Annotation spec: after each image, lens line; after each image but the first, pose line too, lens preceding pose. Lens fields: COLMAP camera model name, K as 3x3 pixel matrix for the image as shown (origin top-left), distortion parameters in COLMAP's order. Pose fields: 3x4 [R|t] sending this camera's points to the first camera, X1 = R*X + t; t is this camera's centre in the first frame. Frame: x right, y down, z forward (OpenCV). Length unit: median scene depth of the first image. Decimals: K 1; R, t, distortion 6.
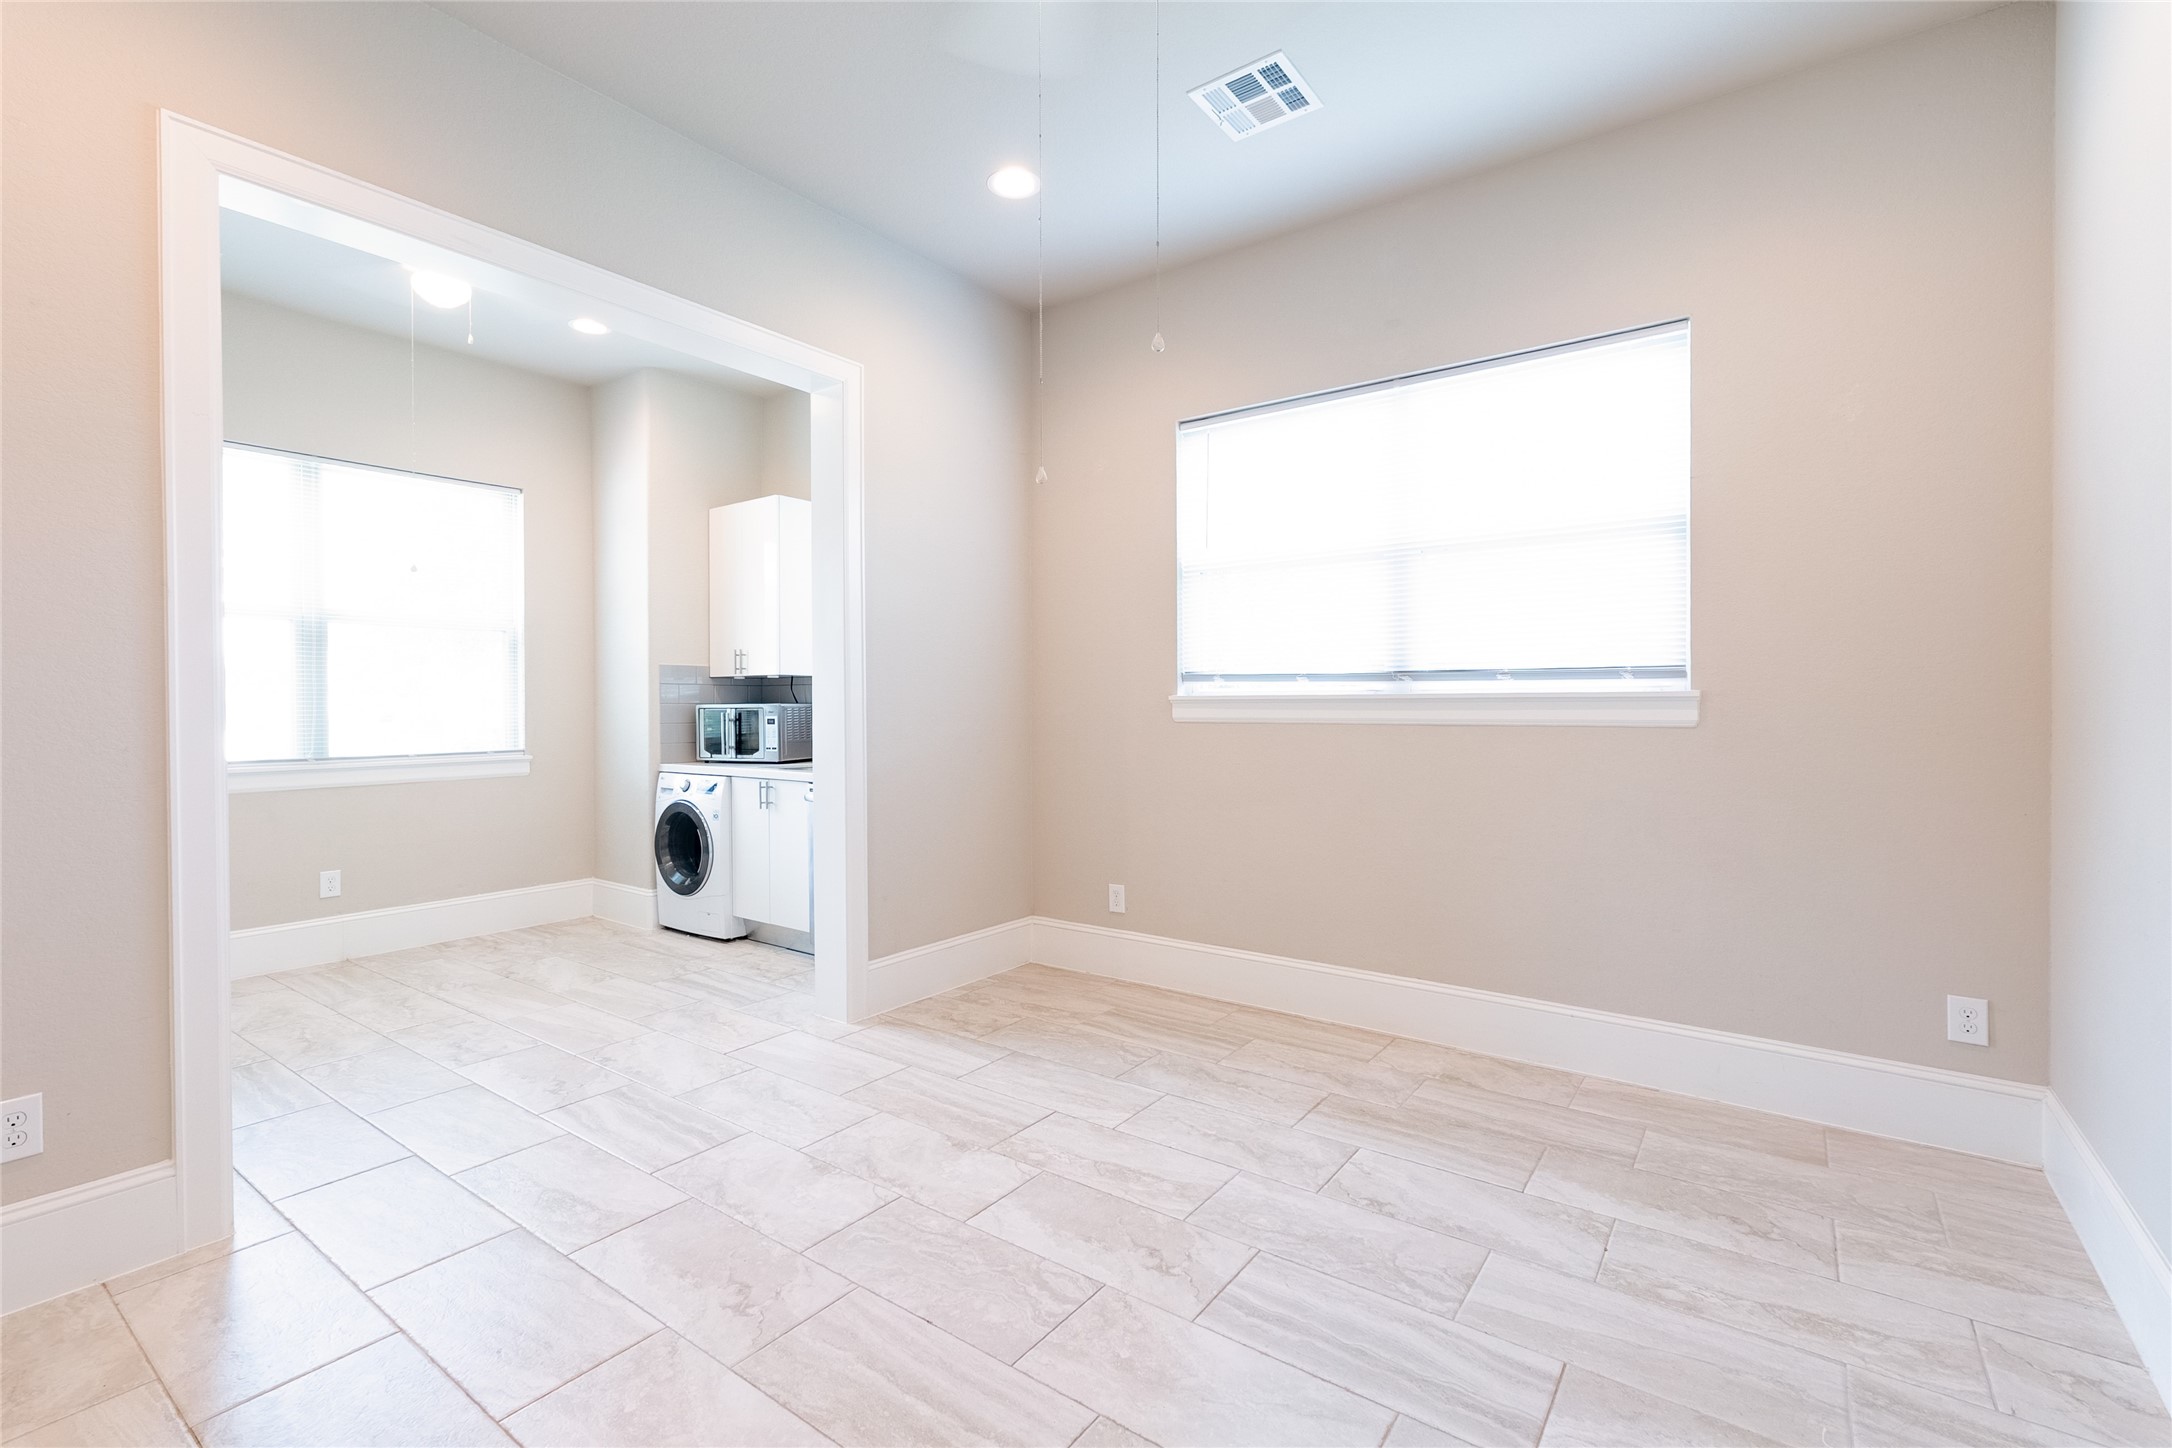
lens RADIAL K [[926.8, 0, 1076.1], [0, 926.8, 713.0], [0, 0, 1]] dist [0.008232, -0.000611]
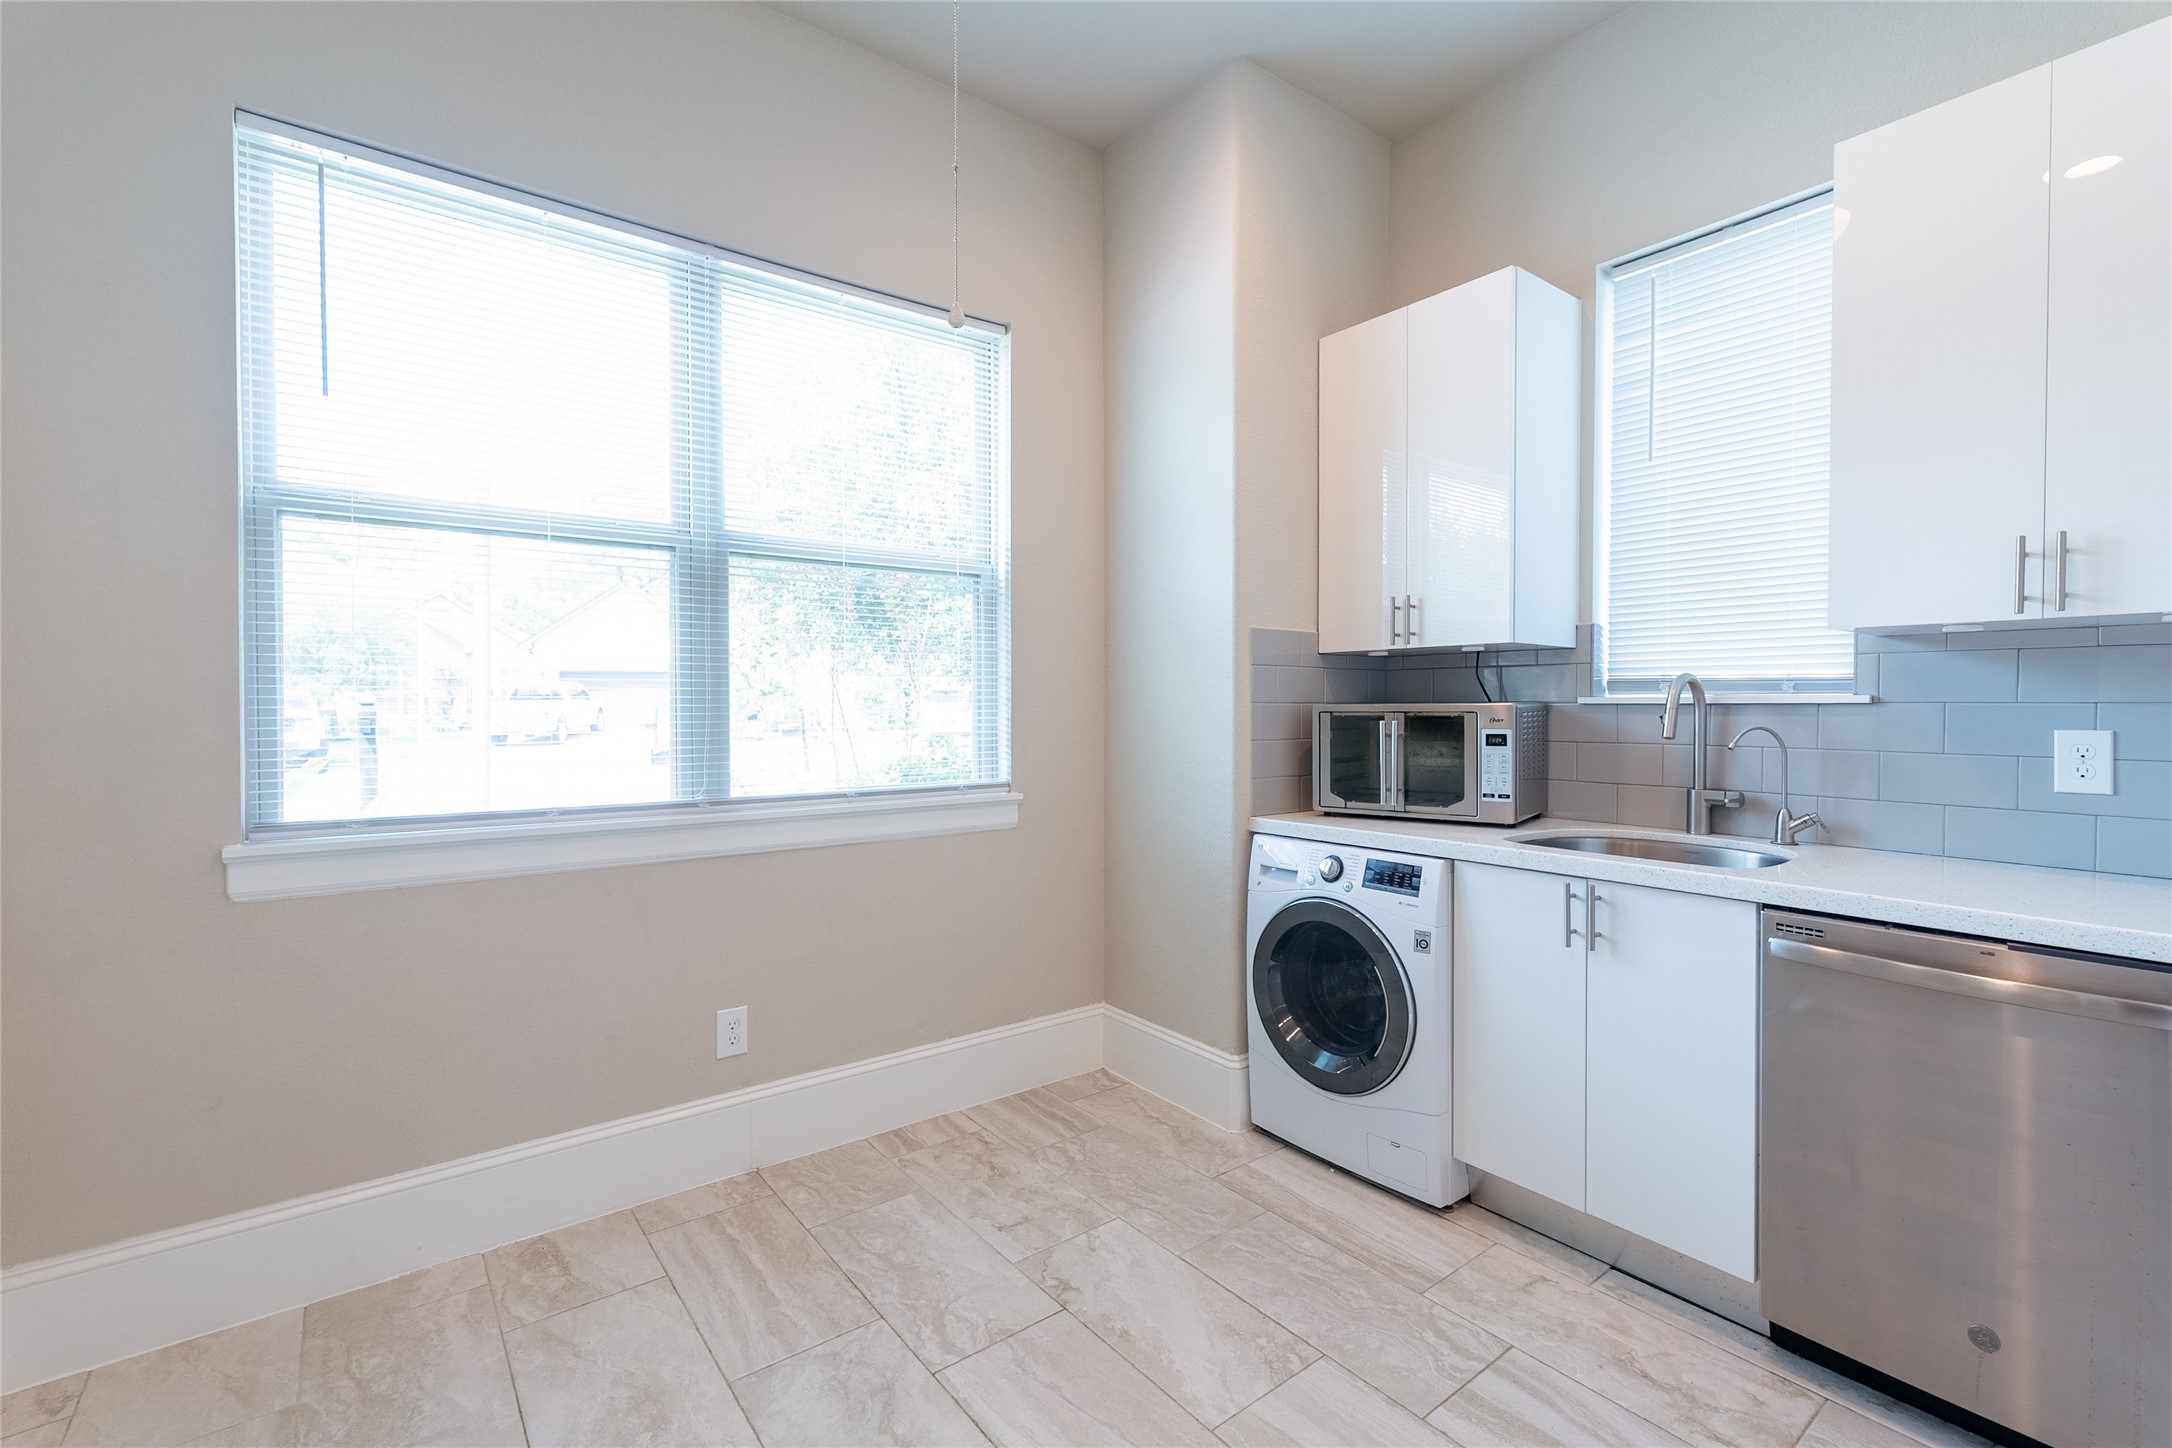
lens RADIAL K [[964.3, 0, 1086.0], [0, 964.3, 724.0], [0, 0, 1]] dist [0.010998, 0.000114]
pose [[0.956215, 0.007808, -0.292561, -0.399519], [-0.004645, 0.999923, 0.011506, -0.004171], [0.292628, -0.009643, 0.956178, 0.475067]]
